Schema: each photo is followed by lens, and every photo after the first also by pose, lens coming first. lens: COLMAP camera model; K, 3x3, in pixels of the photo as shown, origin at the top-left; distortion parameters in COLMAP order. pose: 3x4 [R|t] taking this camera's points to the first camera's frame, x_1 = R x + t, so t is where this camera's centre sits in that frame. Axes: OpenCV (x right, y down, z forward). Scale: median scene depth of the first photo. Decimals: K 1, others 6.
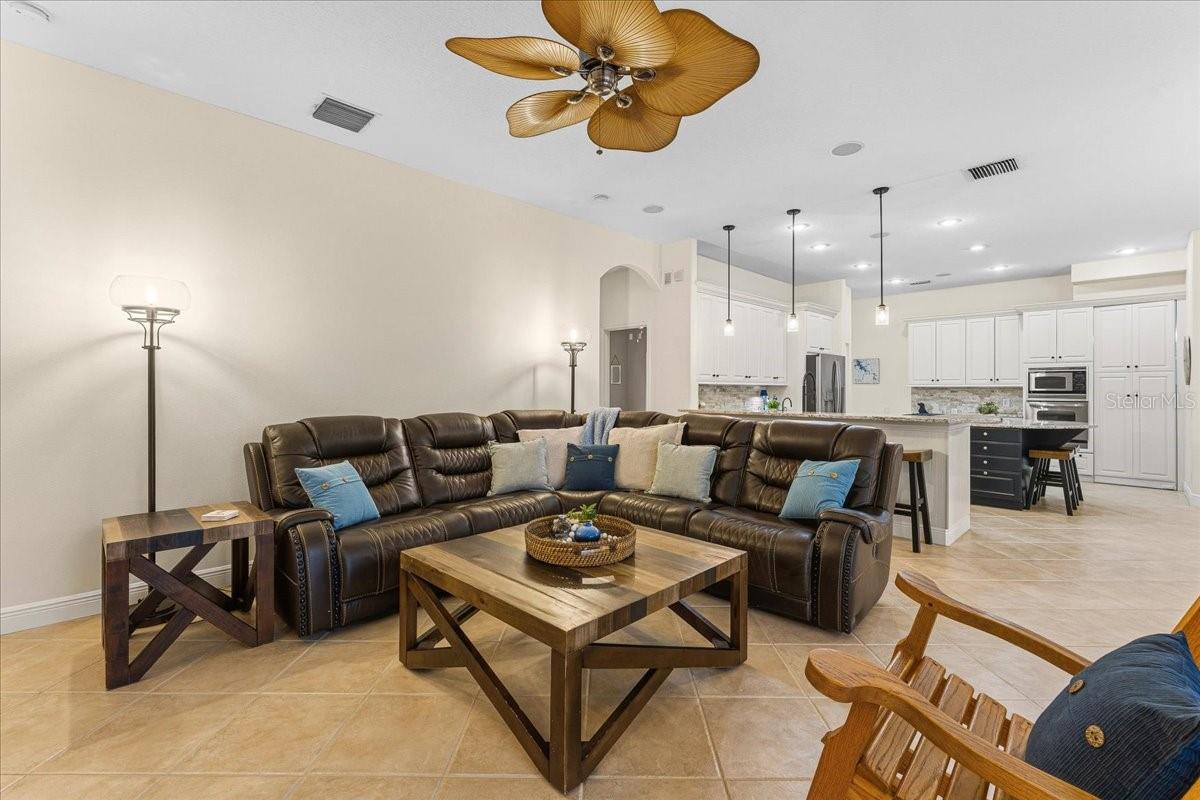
lens RADIAL K [[525.6, 0, 610.0], [0, 525.6, 392.4], [0, 0, 1]] dist [0.000183, 0.000017]
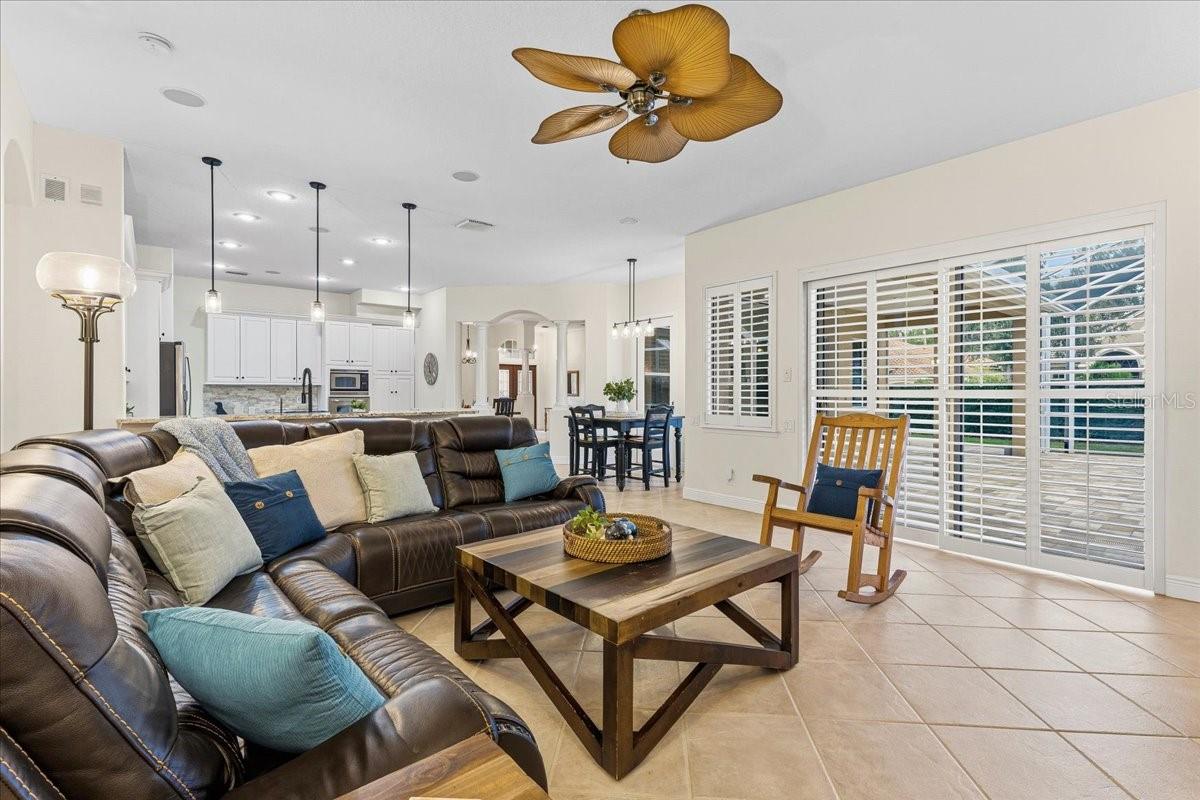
lens RADIAL K [[525.6, 0, 609.6], [0, 525.6, 395.4], [0, 0, 1]] dist [0.000183, 0.000017]
pose [[0.088060, -0.011824, 0.996045, -0.310125], [0.002003, 0.999930, 0.011693, -0.000752], [-0.996113, 0.000965, 0.088077, 0.279876]]
